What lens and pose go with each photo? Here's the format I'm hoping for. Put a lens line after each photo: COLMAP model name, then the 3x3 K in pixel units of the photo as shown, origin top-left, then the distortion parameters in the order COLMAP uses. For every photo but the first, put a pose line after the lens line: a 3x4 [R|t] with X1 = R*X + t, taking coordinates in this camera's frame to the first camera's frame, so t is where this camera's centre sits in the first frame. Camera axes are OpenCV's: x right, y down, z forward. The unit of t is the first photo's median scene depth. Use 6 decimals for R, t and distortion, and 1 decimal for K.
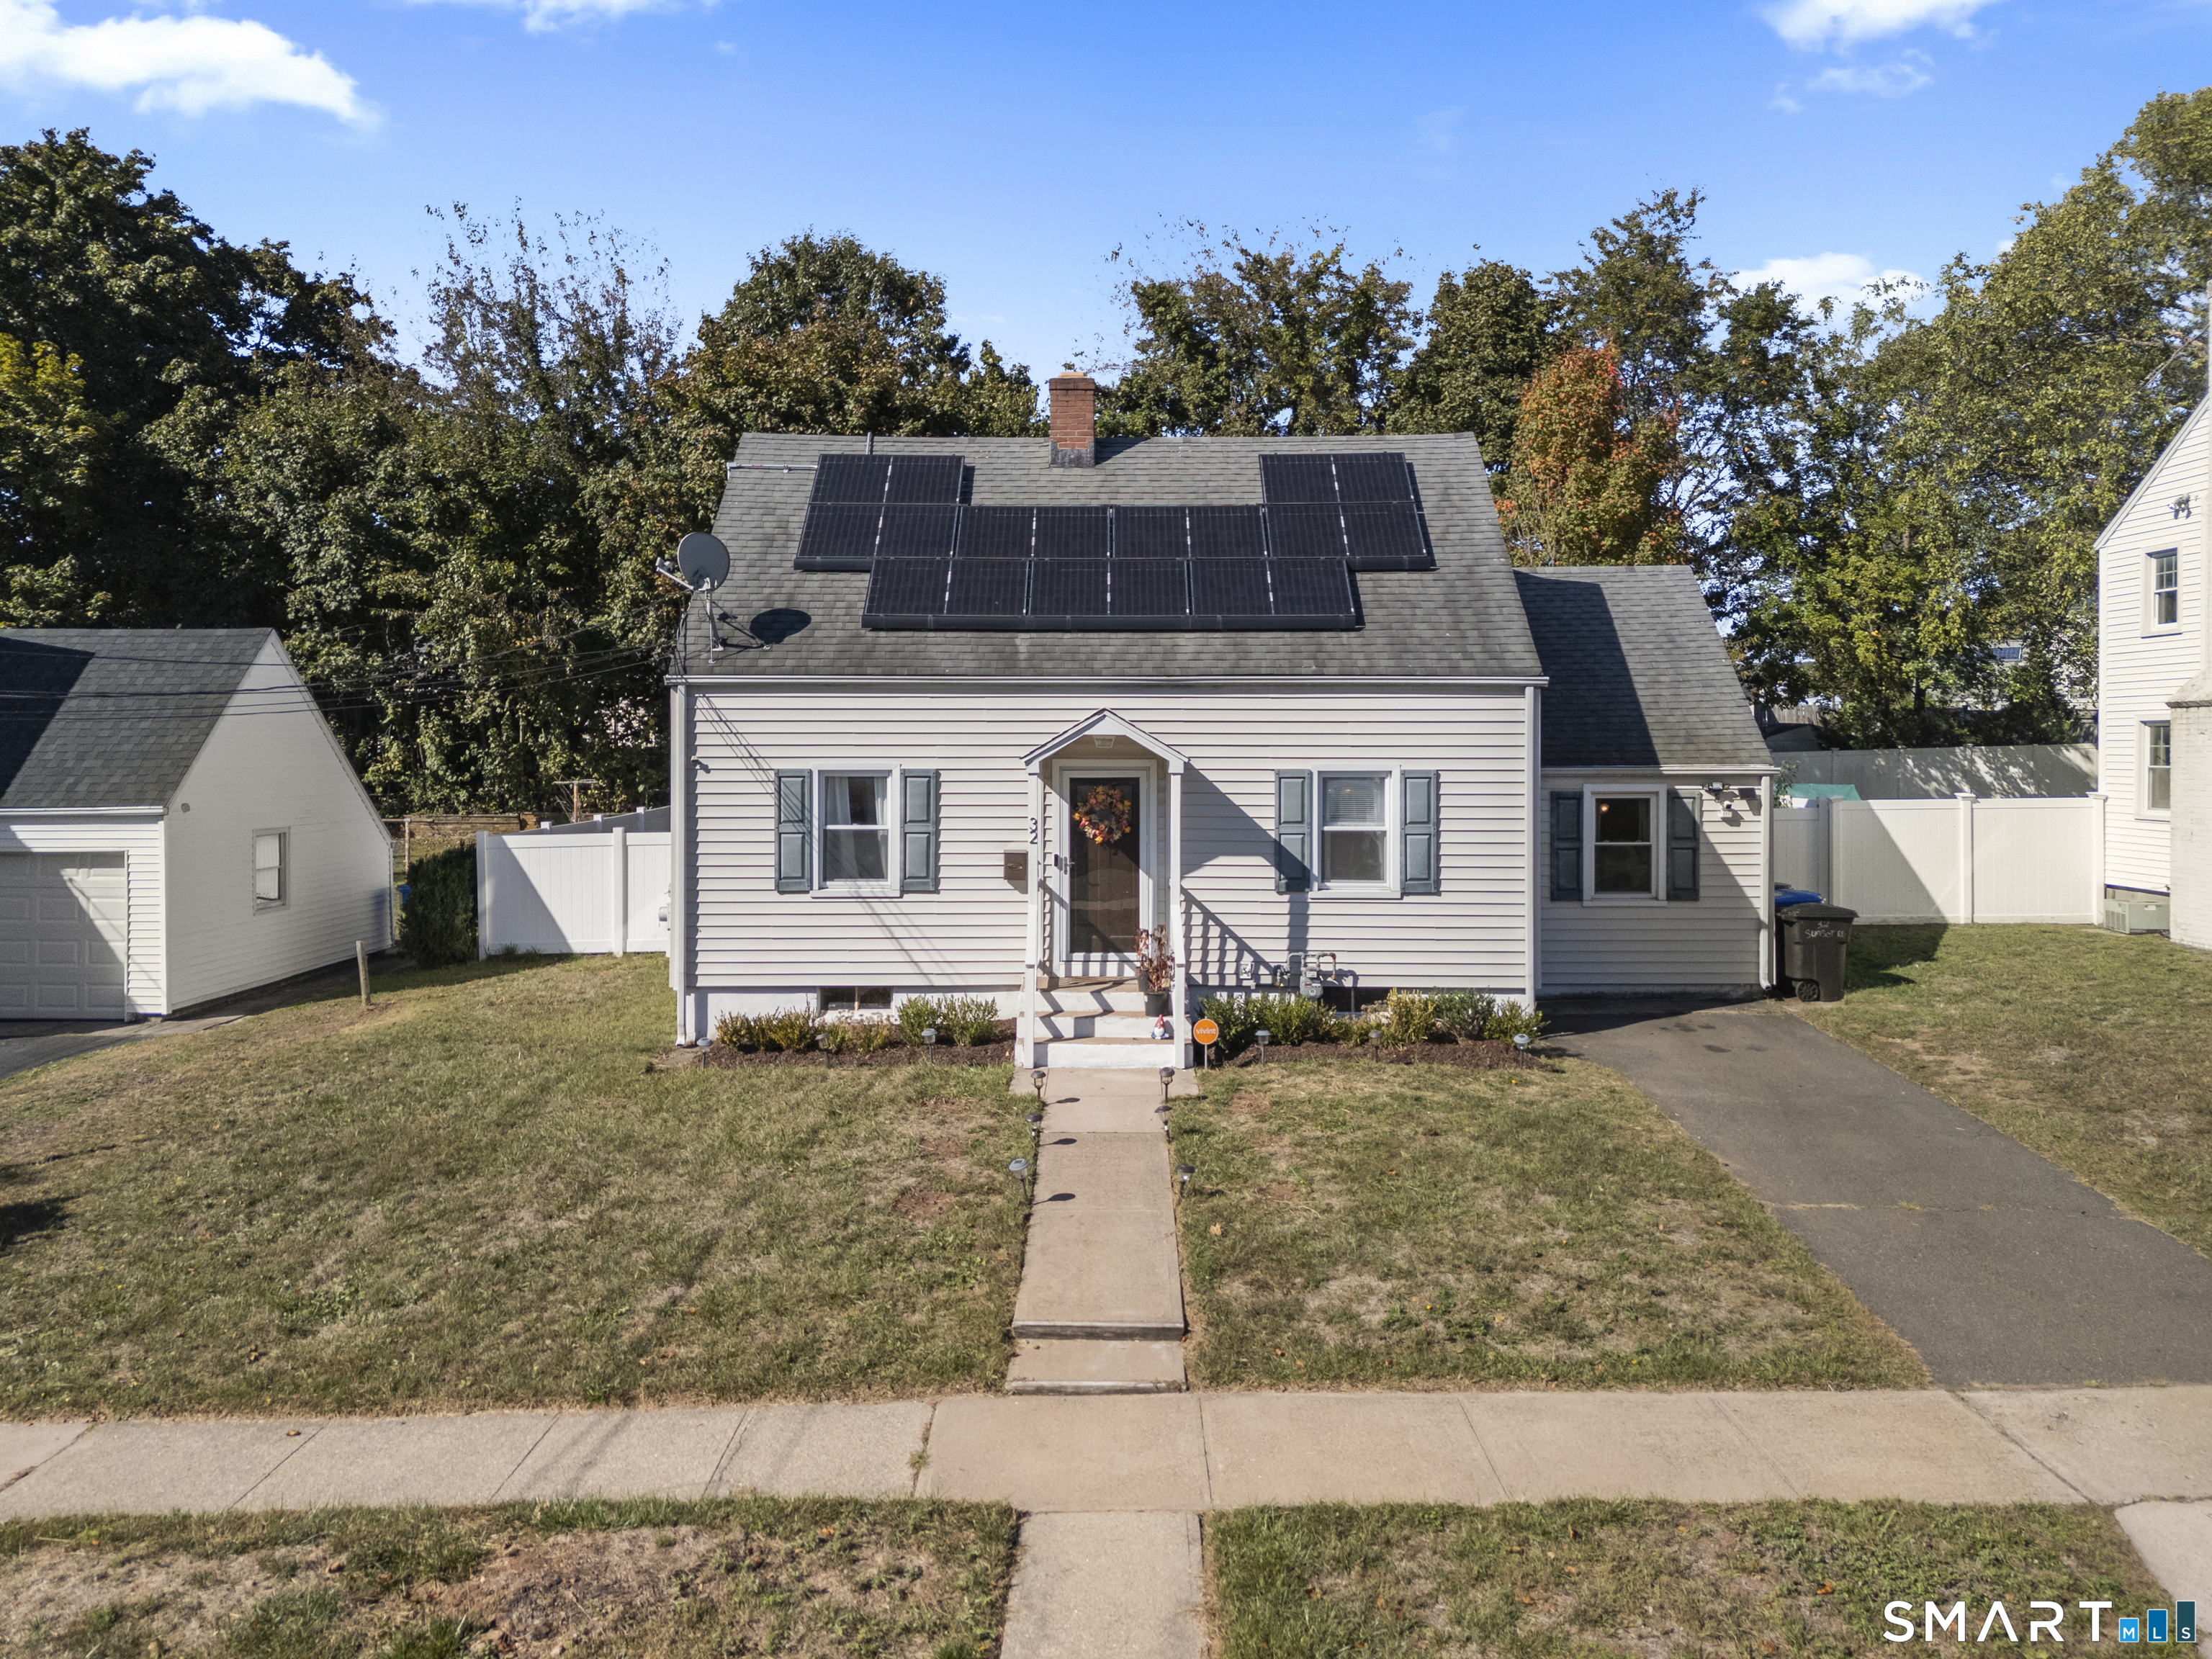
lens RADIAL K [[1628.6, 0, 1106.0], [0, 1628.6, 829.5], [0, 0, 1]] dist [0.122106, -0.148655]
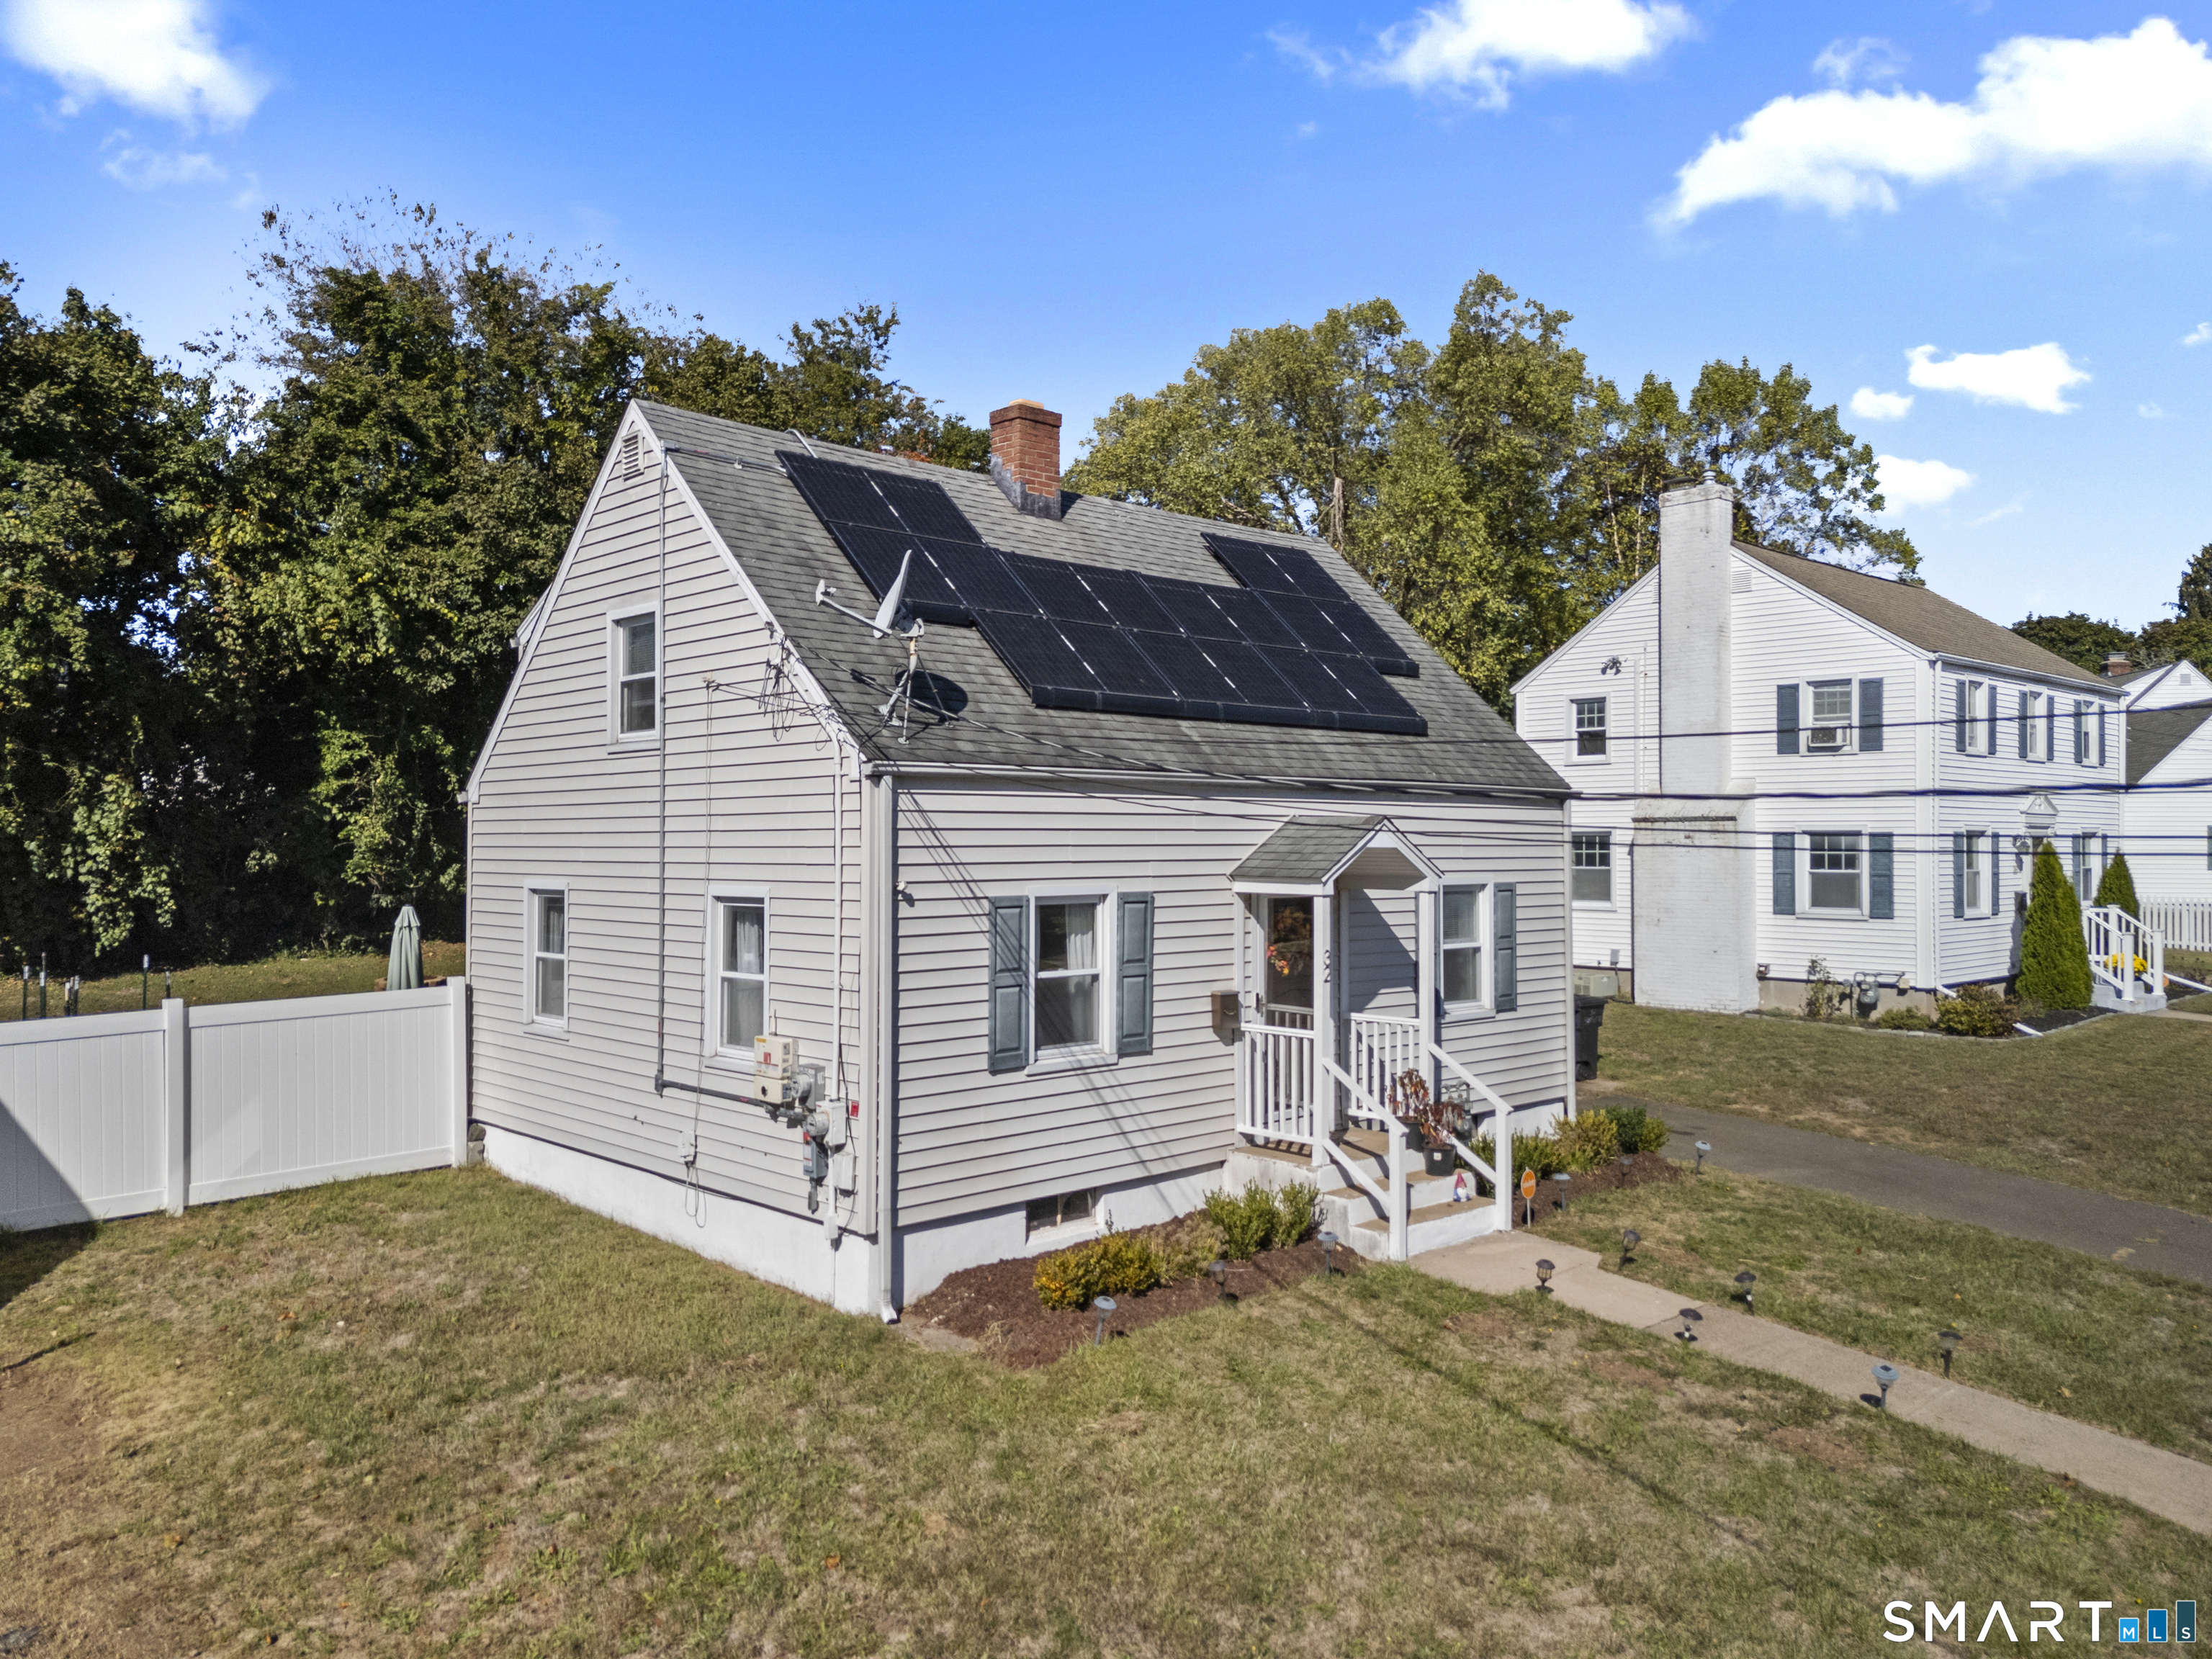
lens RADIAL K [[1619.9, 0, 1106.0], [0, 1619.9, 829.5], [0, 0, 1]] dist [0.069568, 0.002394]
pose [[0.728320, 0.004527, 0.685222, -0.642286], [0.032566, 0.998620, -0.041213, -0.035448], [-0.684462, 0.052331, 0.727167, 0.454957]]
